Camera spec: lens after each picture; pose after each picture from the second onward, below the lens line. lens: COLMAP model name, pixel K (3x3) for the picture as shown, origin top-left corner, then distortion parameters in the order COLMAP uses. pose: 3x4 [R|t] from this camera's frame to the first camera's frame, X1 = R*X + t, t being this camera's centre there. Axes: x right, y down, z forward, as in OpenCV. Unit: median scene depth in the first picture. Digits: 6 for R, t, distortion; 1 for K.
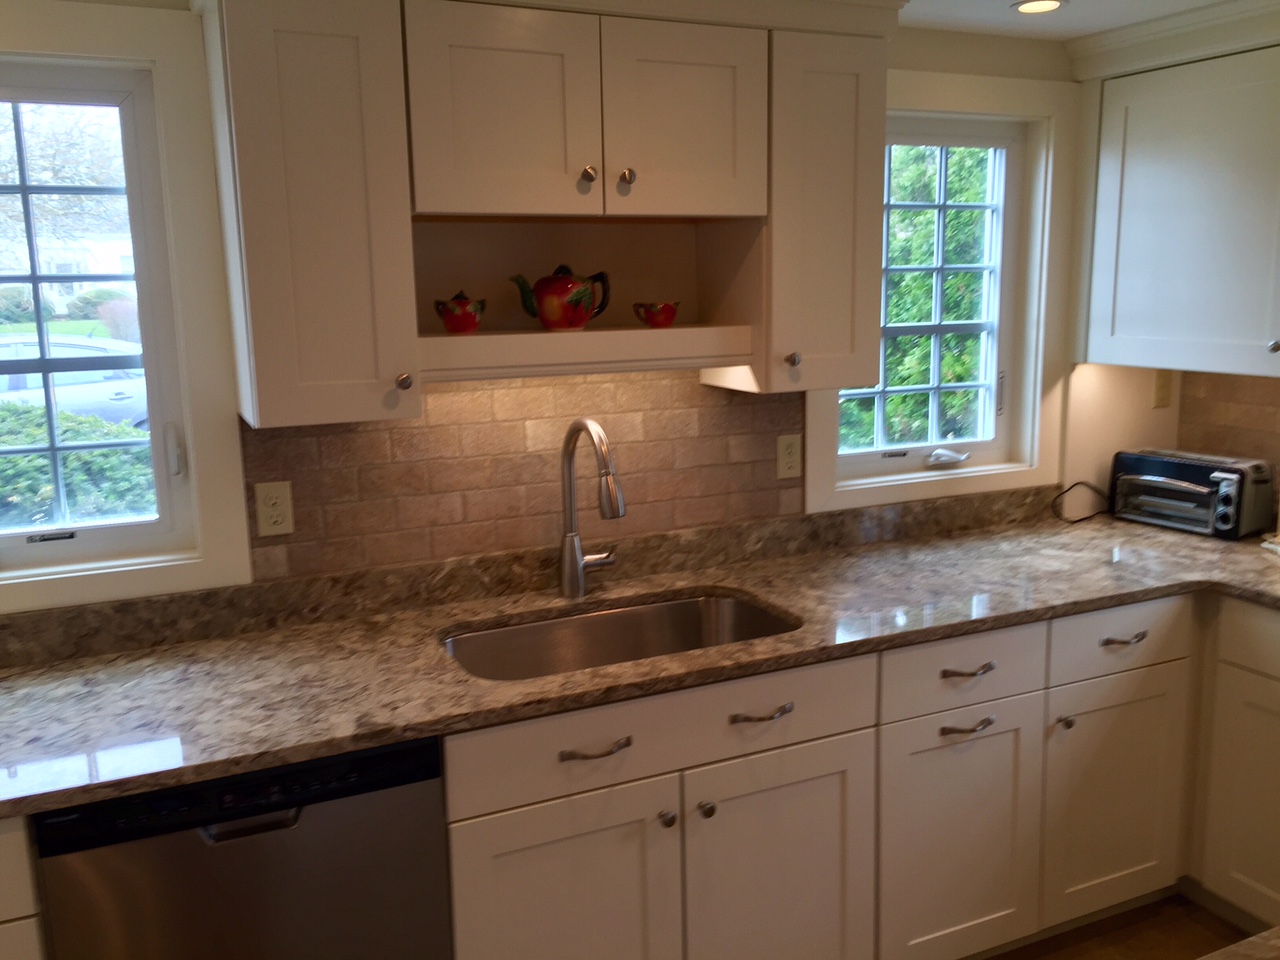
lens RADIAL K [[1102.1, 0, 663.9], [0, 1102.1, 498.2], [0, 0, 1]] dist [0.090249, -0.123959]
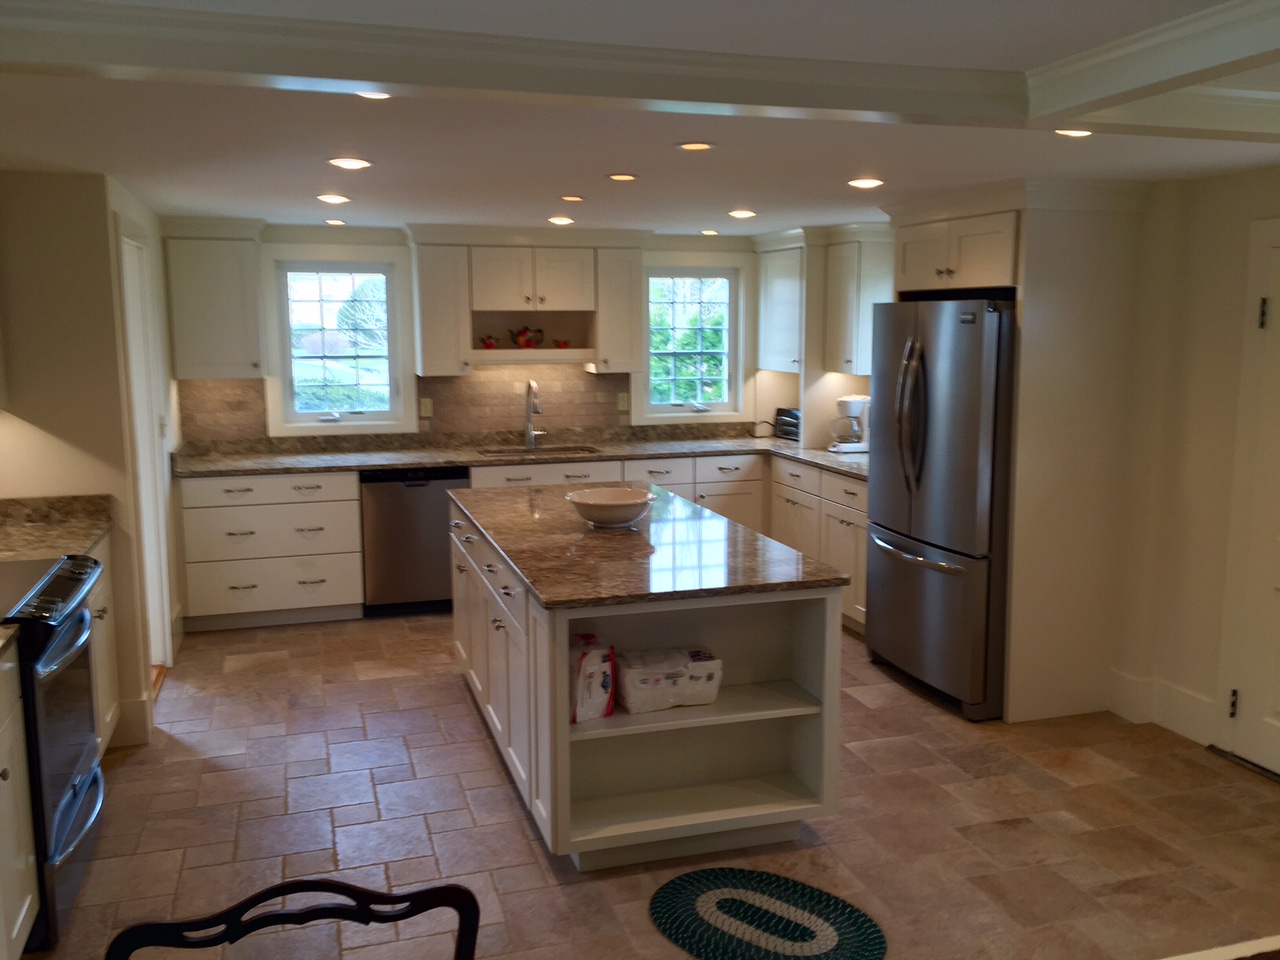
lens RADIAL K [[1102.1, 0, 640.1], [0, 1102.1, 485.1], [0, 0, 1]] dist [0.090249, -0.123959]
pose [[0.986052, 0.035614, -0.162583, 0.652718], [-0.043433, 0.998052, -0.044792, 0.302927], [0.160671, 0.051229, 0.985678, -1.684051]]
